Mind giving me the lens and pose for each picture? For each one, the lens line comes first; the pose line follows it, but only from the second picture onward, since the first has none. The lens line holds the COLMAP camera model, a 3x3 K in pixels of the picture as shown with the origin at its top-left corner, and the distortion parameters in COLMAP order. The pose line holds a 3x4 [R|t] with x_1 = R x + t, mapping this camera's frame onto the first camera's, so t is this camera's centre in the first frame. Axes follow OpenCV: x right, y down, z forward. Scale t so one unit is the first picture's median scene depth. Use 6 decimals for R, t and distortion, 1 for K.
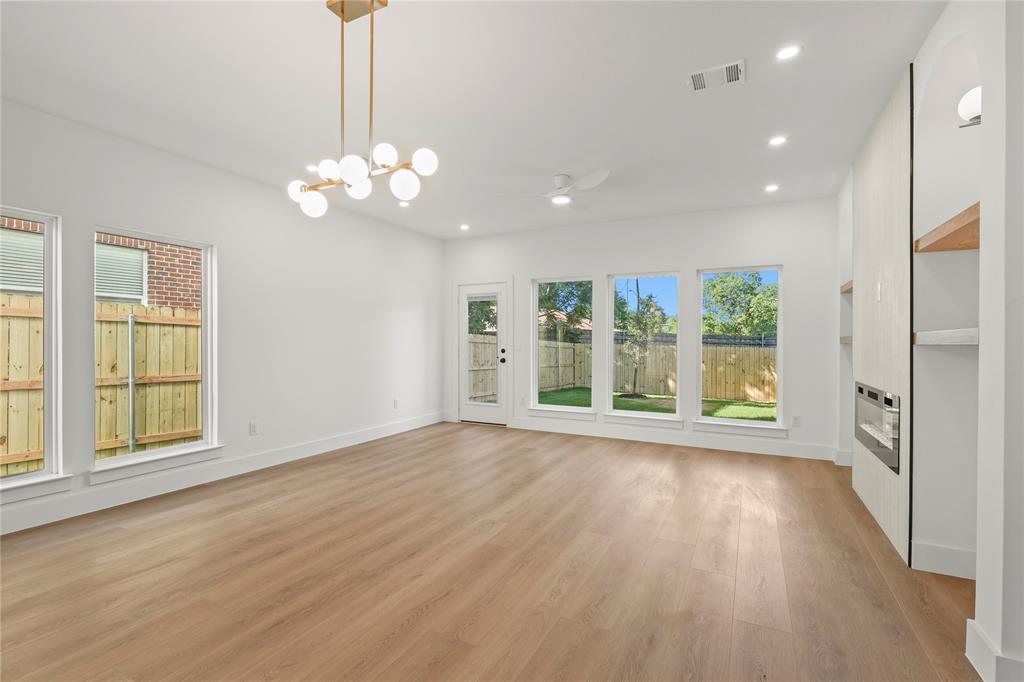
lens RADIAL K [[469.9, 0, 504.5], [0, 469.9, 343.6], [0, 0, 1]] dist [-0.003939, 0.000703]
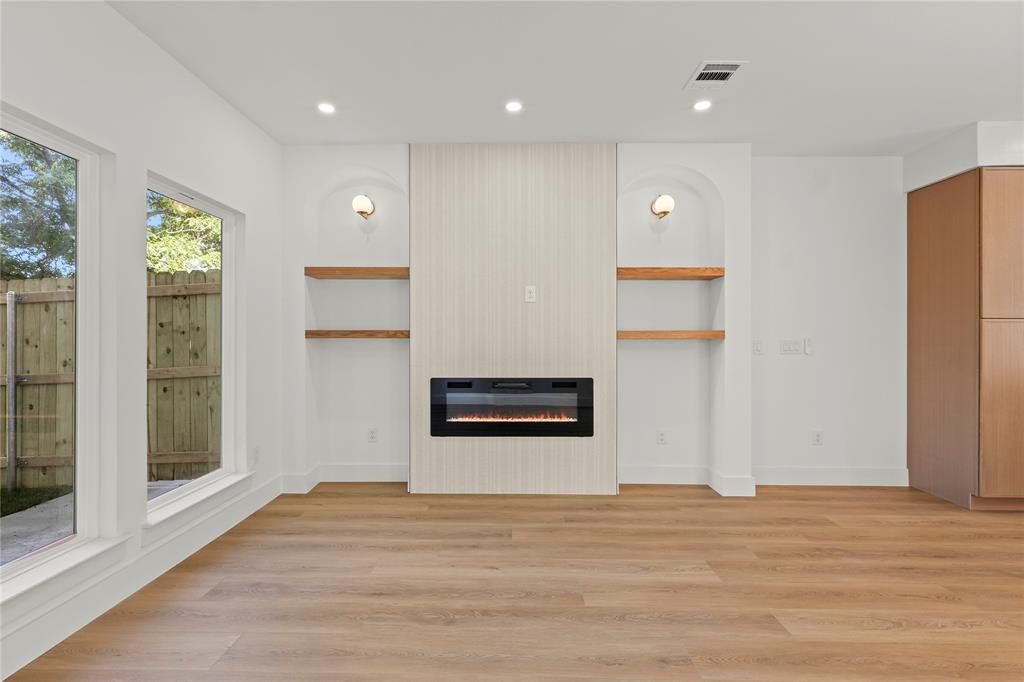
lens RADIAL K [[469.9, 0, 503.7], [0, 469.9, 334.4], [0, 0, 1]] dist [-0.003939, 0.000703]
pose [[-0.446575, 0.000385, 0.894746, -0.105438], [0.002208, 0.999997, 0.000671, -0.005607], [-0.894743, 0.002275, -0.446575, 0.782709]]
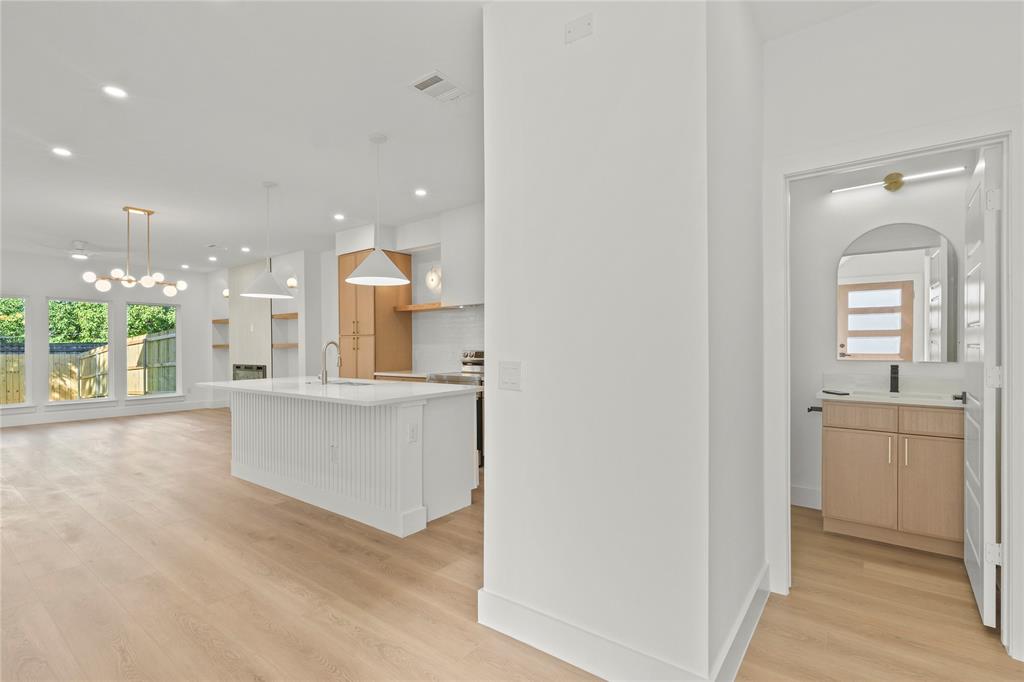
lens RADIAL K [[469.9, 0, 502.4], [0, 469.9, 345.3], [0, 0, 1]] dist [-0.003939, 0.000703]
pose [[0.166890, -0.004024, 0.985967, -0.796192], [0.013347, 0.999909, 0.001822, 0.000572], [-0.985885, 0.012855, 0.166928, -0.423183]]
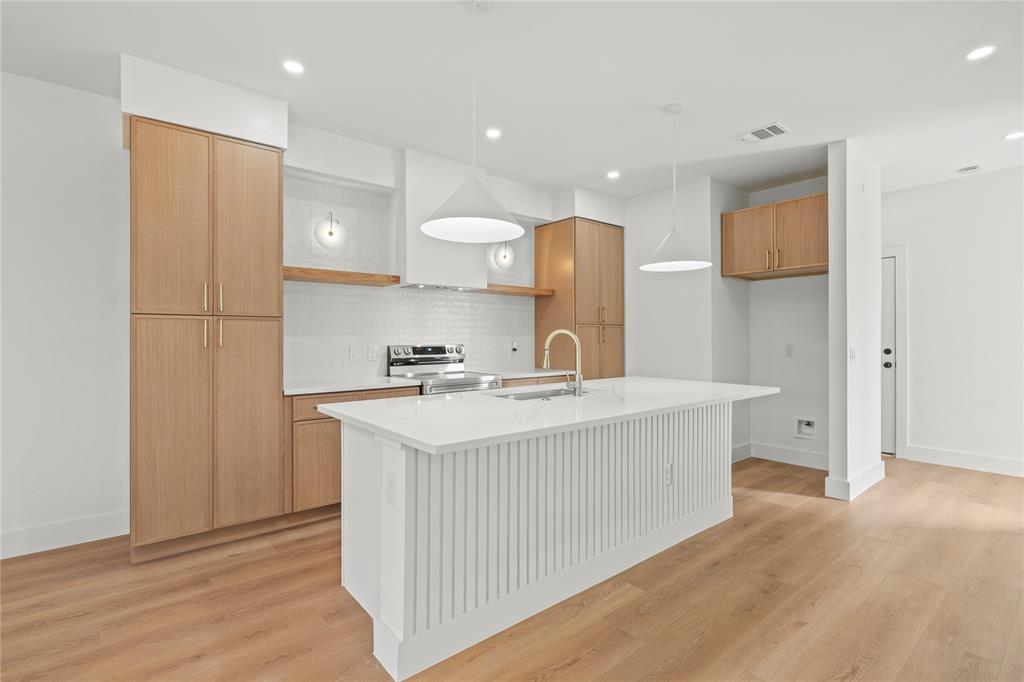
lens RADIAL K [[469.9, 0, 505.8], [0, 469.9, 339.5], [0, 0, 1]] dist [-0.003939, 0.000703]
pose [[-0.915957, 0.000024, 0.401278, -0.326826], [0.004239, 0.999945, 0.009617, -0.002833], [-0.401255, 0.010509, -0.915906, 0.316420]]
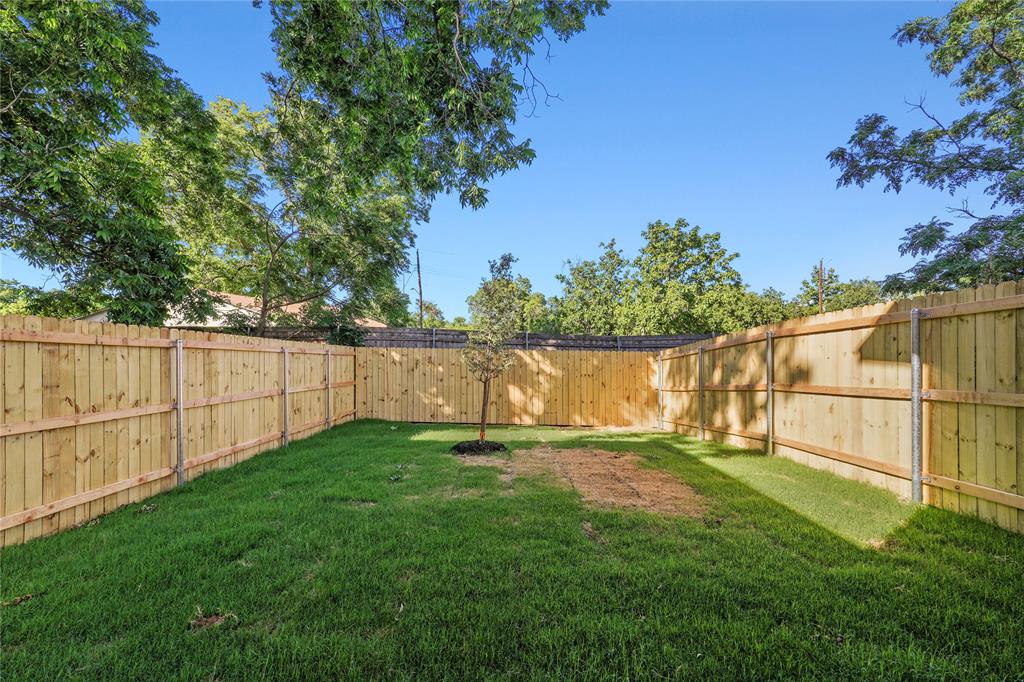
lens RADIAL K [[469.9, 0, 511.3], [0, 469.9, 344.7], [0, 0, 1]] dist [-0.003939, 0.000703]
pose [[0.884183, -0.000669, 0.467140, 0.131315], [0.003878, 0.999975, -0.005909, 0.002209], [-0.467125, 0.007037, 0.884163, 1.122030]]
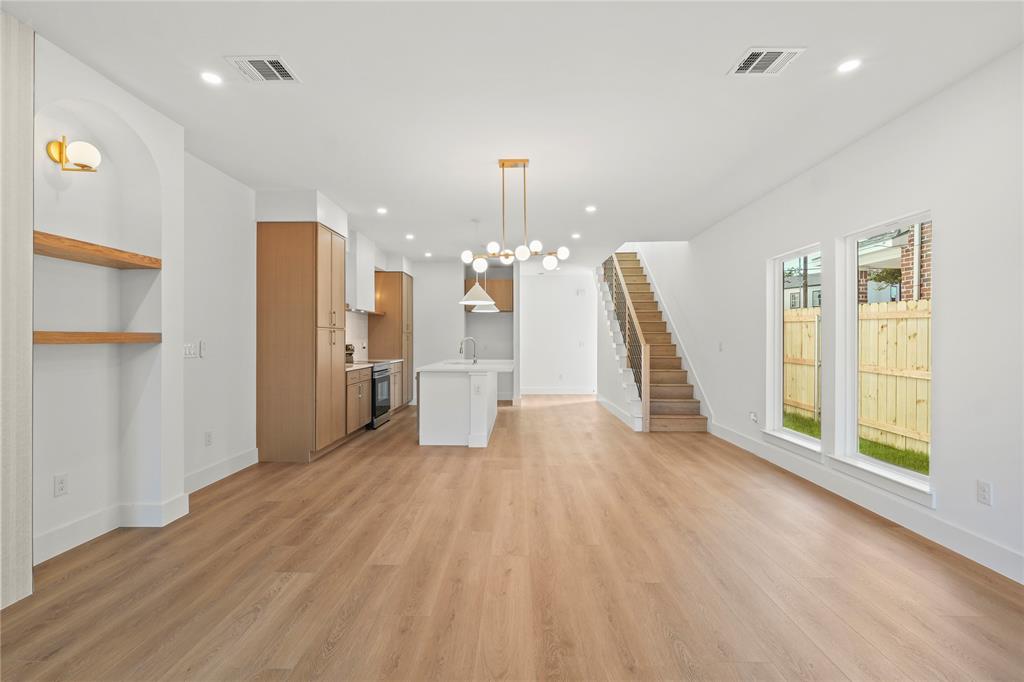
lens RADIAL K [[469.9, 0, 503.8], [0, 469.9, 339.3], [0, 0, 1]] dist [-0.003939, 0.000703]
pose [[-0.900105, -0.002478, -0.435667, 0.179238], [-0.003818, 0.999990, 0.002201, -0.005049], [0.435657, 0.003644, -0.900105, 0.882058]]
